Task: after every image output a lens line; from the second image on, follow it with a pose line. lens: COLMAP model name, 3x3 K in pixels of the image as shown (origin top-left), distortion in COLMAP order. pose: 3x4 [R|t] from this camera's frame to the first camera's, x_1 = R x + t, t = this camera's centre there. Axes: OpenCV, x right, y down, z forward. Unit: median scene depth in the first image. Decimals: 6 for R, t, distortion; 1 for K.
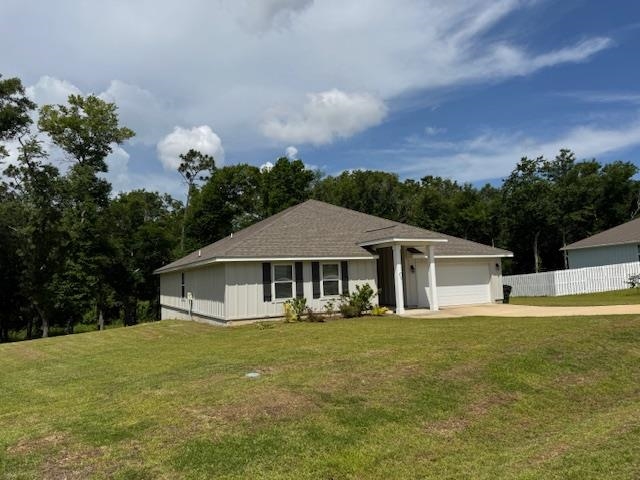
lens RADIAL K [[447.6, 0, 316.3], [0, 447.6, 237.0], [0, 0, 1]] dist [0.073459, -0.132589]
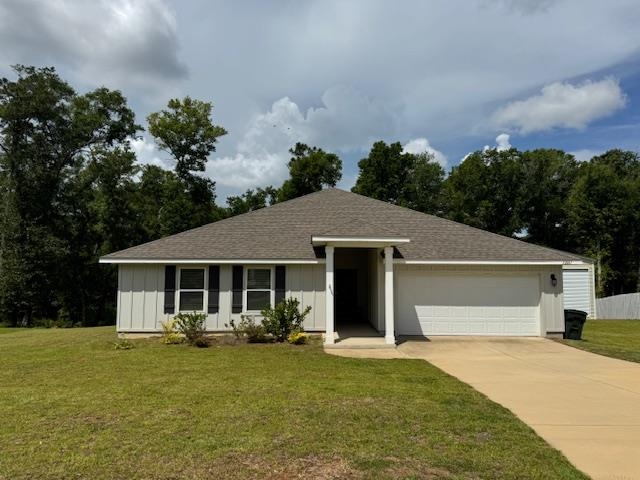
lens RADIAL K [[449.9, 0, 320.0], [0, 449.9, 240.0], [0, 0, 1]] dist [0.066839, -0.125036]
pose [[0.899922, 0.003415, -0.436037, 0.456429], [0.004689, 0.999836, 0.017508, -0.003292], [0.436025, -0.017801, 0.899758, 0.341082]]
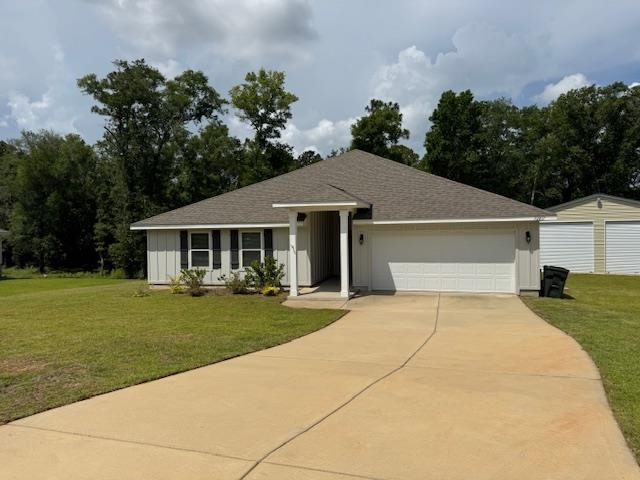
lens RADIAL K [[447.6, 0, 316.3], [0, 447.6, 237.0], [0, 0, 1]] dist [0.073459, -0.132589]
pose [[0.734490, 0.030502, -0.677934, 0.722140], [0.052791, 0.993394, 0.101890, -0.013830], [0.676563, -0.110626, 0.728028, 0.427506]]
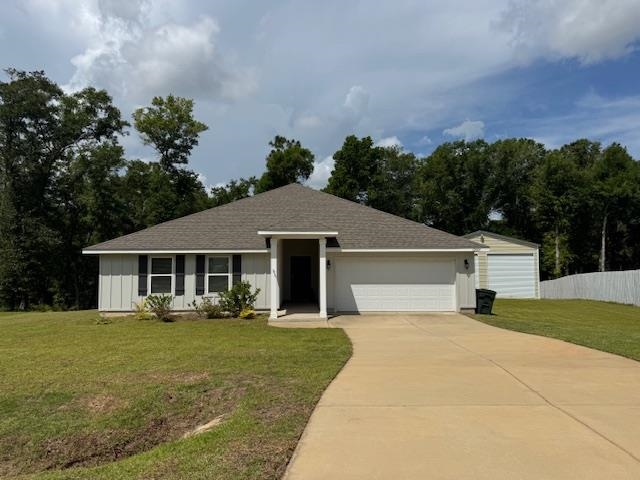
lens RADIAL K [[447.6, 0, 316.3], [0, 447.6, 237.0], [0, 0, 1]] dist [0.073459, -0.132589]
pose [[0.900680, 0.006976, -0.434427, 0.597400], [0.013424, 0.998947, 0.043872, -0.018913], [0.434276, -0.045347, 0.899638, 0.260044]]
